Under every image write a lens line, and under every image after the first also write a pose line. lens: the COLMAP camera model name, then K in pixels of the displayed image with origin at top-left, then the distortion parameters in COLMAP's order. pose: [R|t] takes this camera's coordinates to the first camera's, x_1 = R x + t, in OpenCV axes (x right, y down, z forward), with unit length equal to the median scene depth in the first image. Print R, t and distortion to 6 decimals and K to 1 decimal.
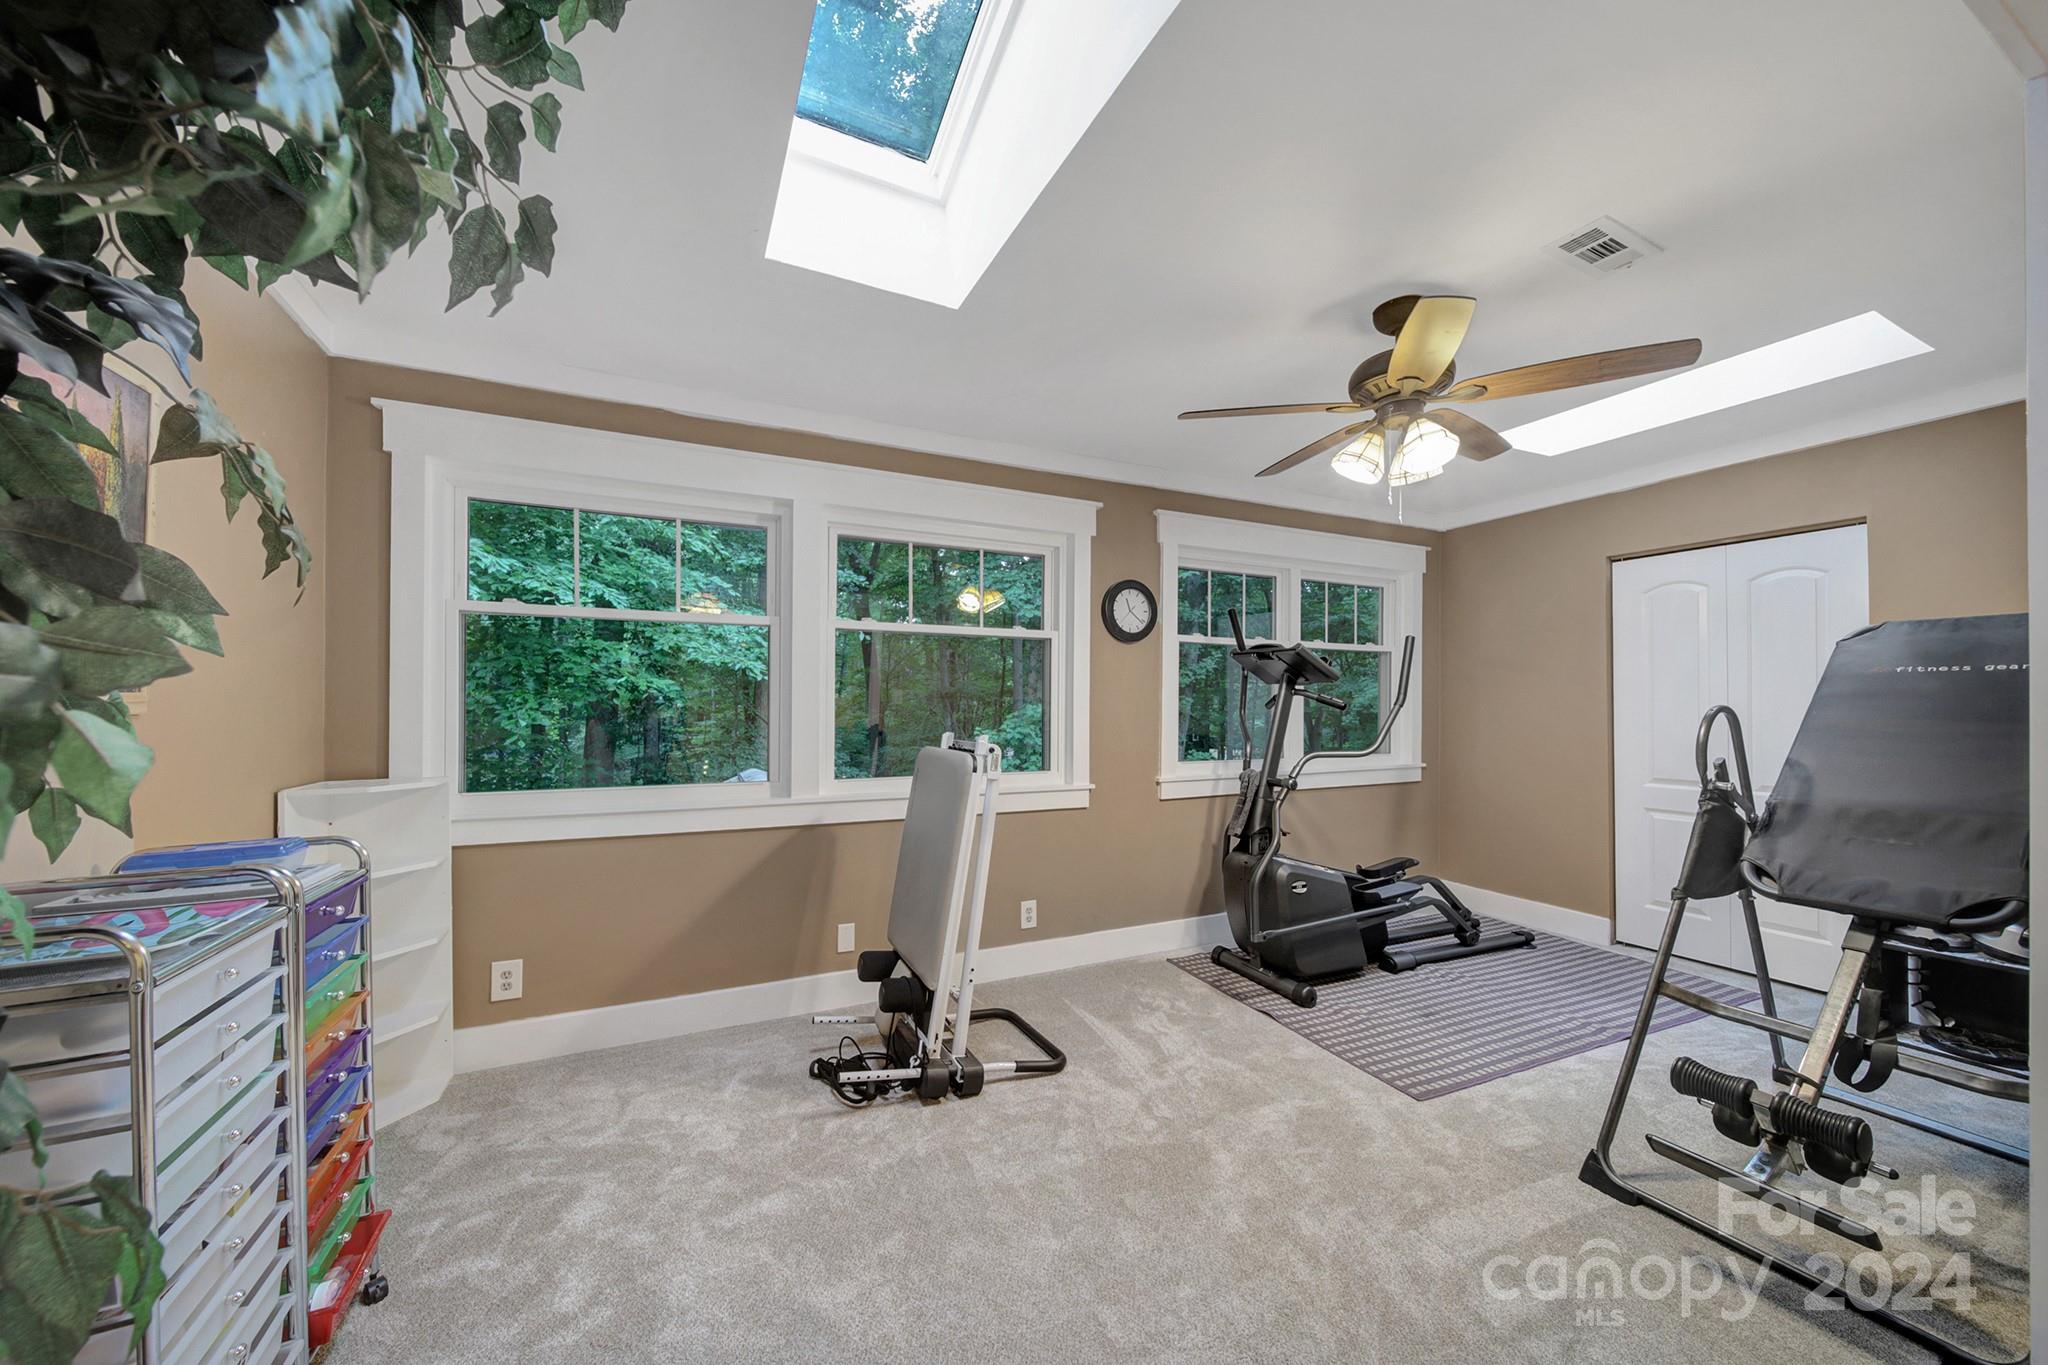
lens RADIAL K [[725.4, 0, 1014.6], [0, 725.4, 700.6], [0, 0, 1]] dist [0.000028, -0.001372]
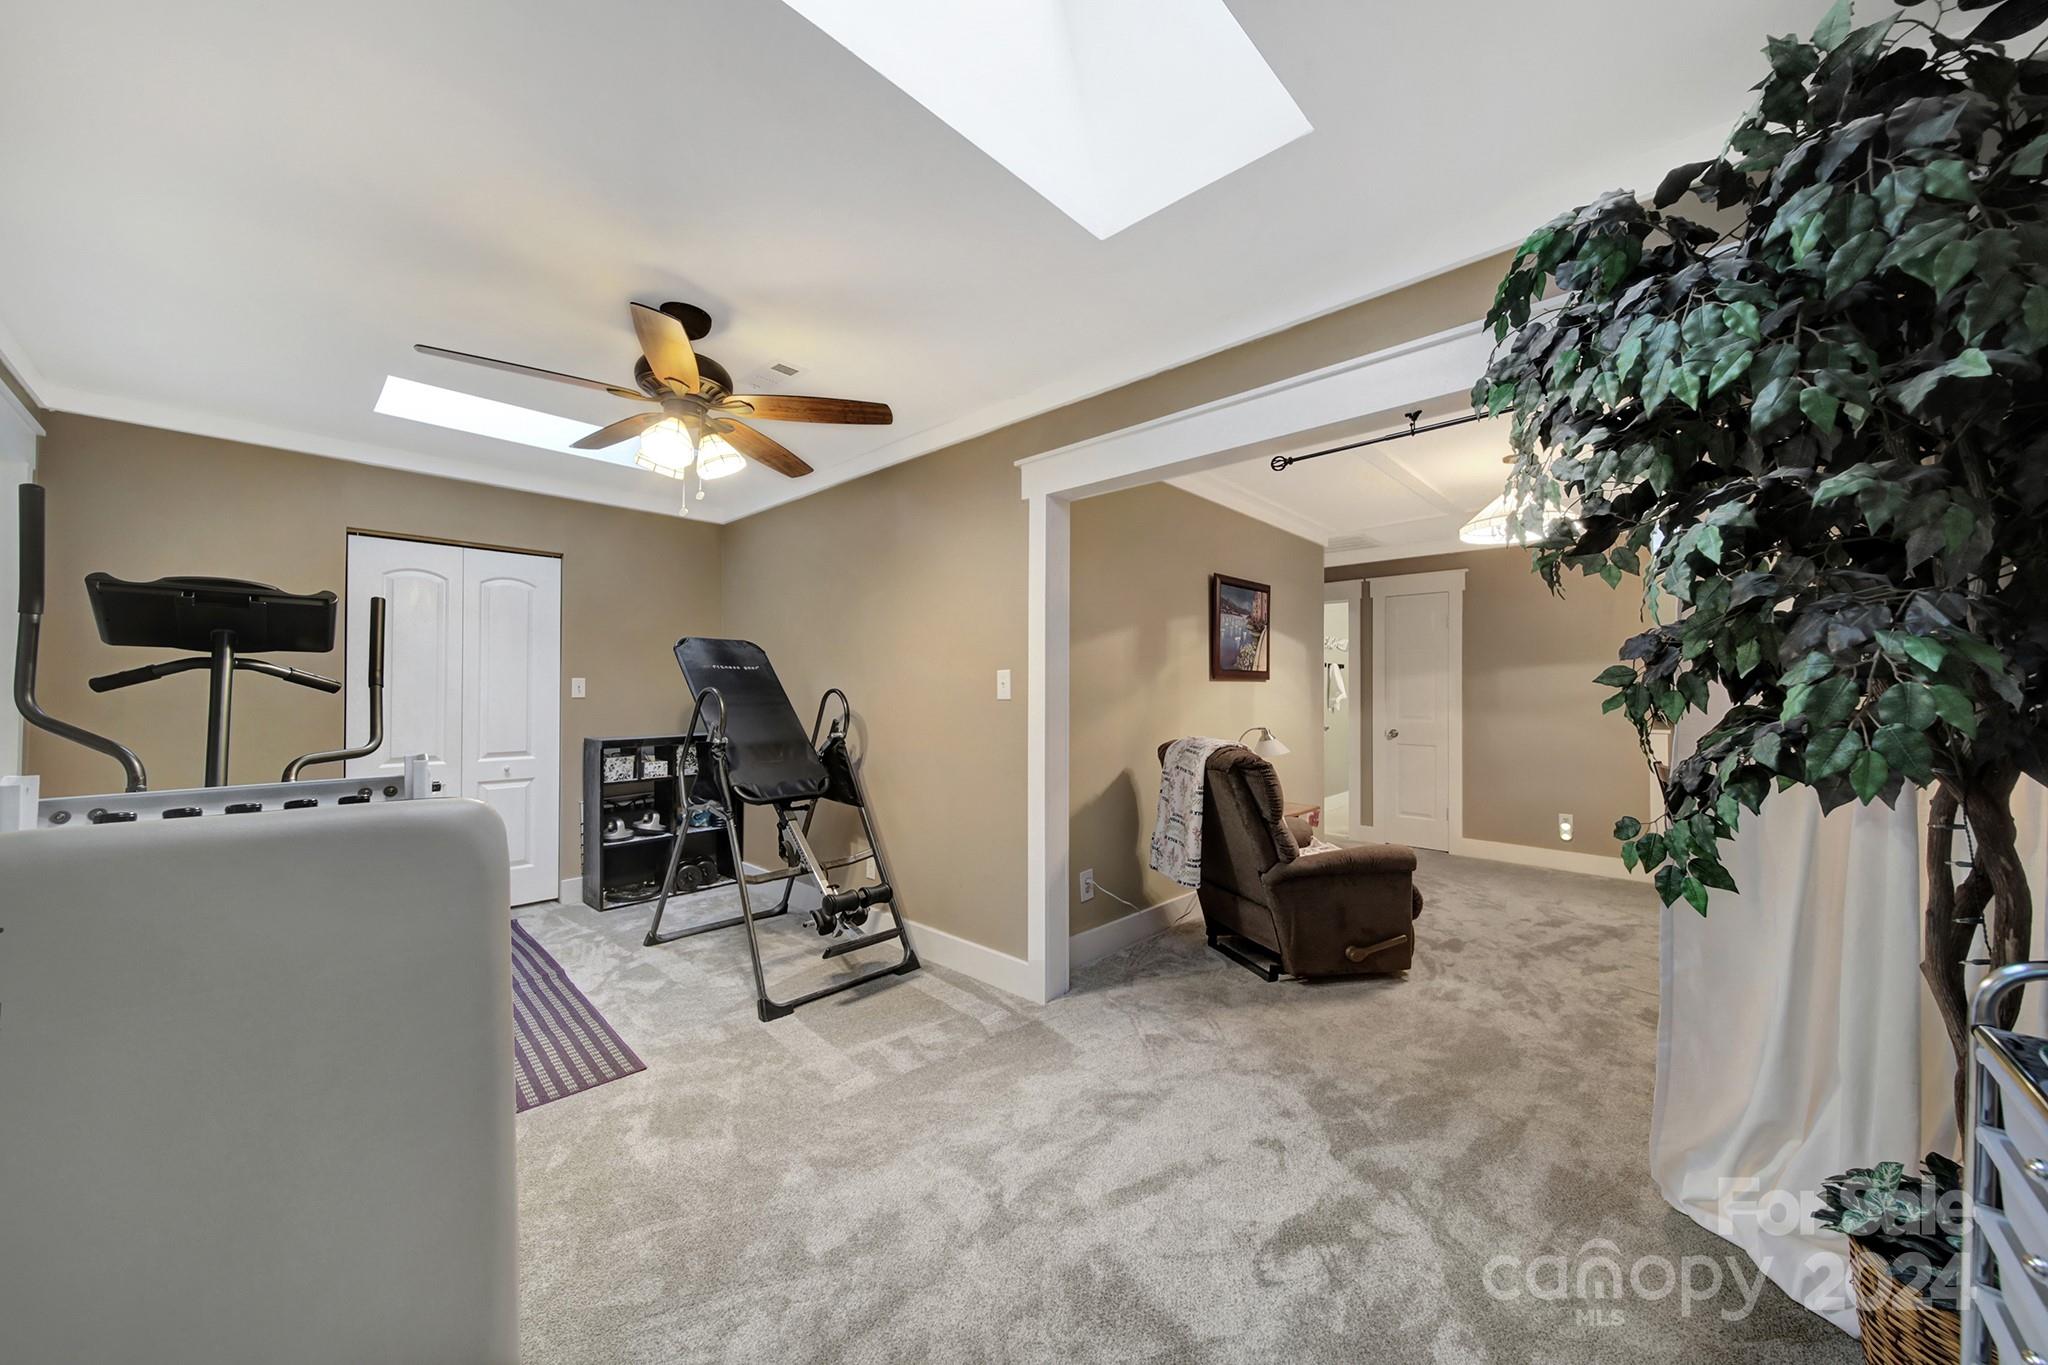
lens RADIAL K [[698.3, 0, 1023.5], [0, 698.3, 686.9], [0, 0, 1]] dist [-0.000628, -0.000020]
pose [[-0.347929, -0.000087, 0.937521, -0.568996], [-0.012076, 0.999917, -0.004388, 0.001836], [-0.937443, -0.012848, -0.347901, 0.843470]]
